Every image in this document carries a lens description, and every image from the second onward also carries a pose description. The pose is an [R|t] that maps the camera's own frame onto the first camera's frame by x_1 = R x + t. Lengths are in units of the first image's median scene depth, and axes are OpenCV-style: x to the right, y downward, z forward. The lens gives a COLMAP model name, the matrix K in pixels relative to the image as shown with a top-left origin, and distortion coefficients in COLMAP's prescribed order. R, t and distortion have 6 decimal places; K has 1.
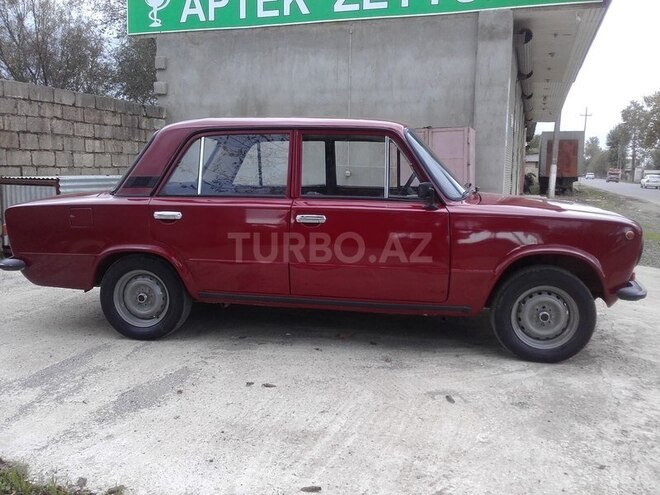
lens RADIAL K [[607.0, 0, 340.0], [0, 607.0, 245.7], [0, 0, 1]] dist [0.061354, -0.133501]
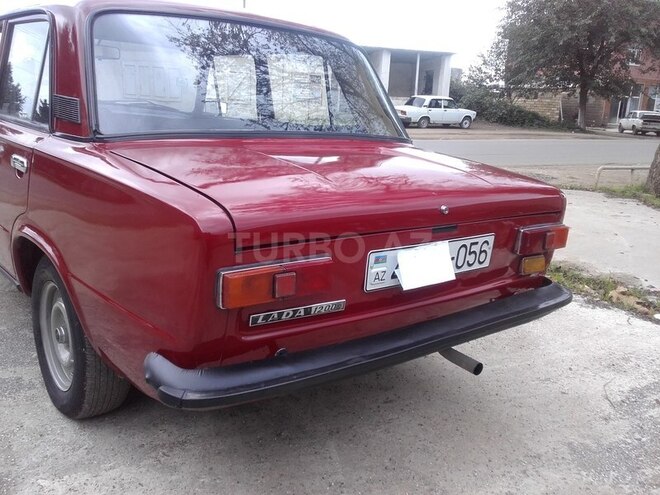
lens RADIAL K [[607.0, 0, 340.0], [0, 607.0, 245.7], [0, 0, 1]] dist [0.061354, -0.133501]
pose [[-0.743572, -0.211155, 0.634440, -0.345847], [0.020420, 0.941216, 0.337188, -0.092907], [-0.668344, 0.263679, -0.695550, 0.700882]]
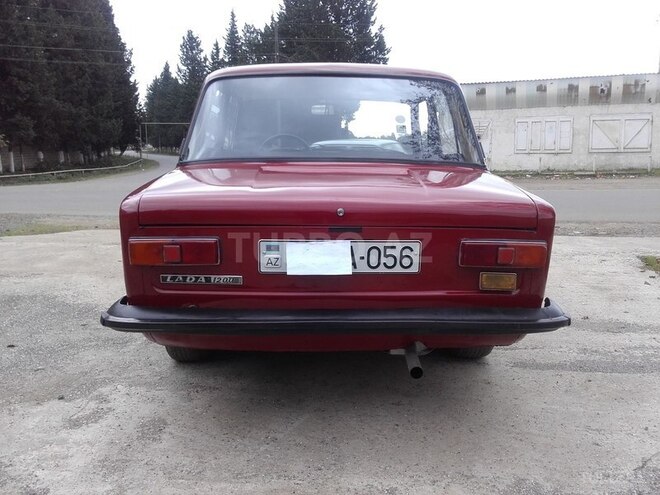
lens RADIAL K [[607.0, 0, 340.0], [0, 607.0, 245.7], [0, 0, 1]] dist [0.061354, -0.133501]
pose [[-0.181281, -0.174883, 0.967757, -0.464784], [0.123283, 0.972257, 0.198789, -0.070492], [-0.975673, 0.155345, -0.154691, 0.578038]]
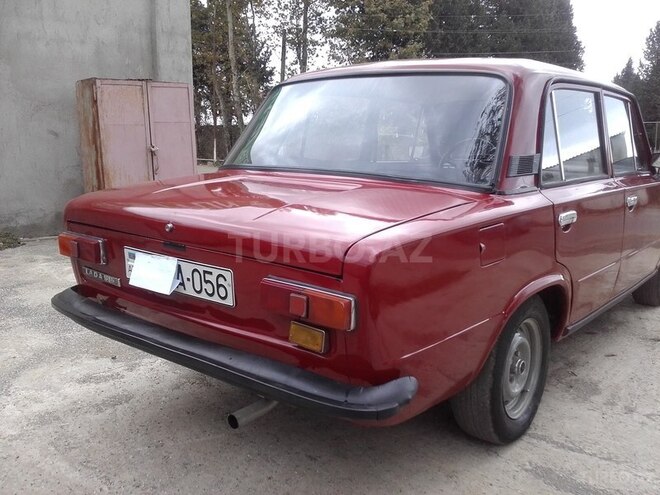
lens RADIAL K [[607.0, 0, 340.0], [0, 607.0, 245.7], [0, 0, 1]] dist [0.061354, -0.133501]
pose [[0.501553, -0.153492, 0.851401, -0.396801], [0.104148, 0.987690, 0.116710, -0.050125], [-0.858835, 0.030135, 0.511365, 0.382500]]
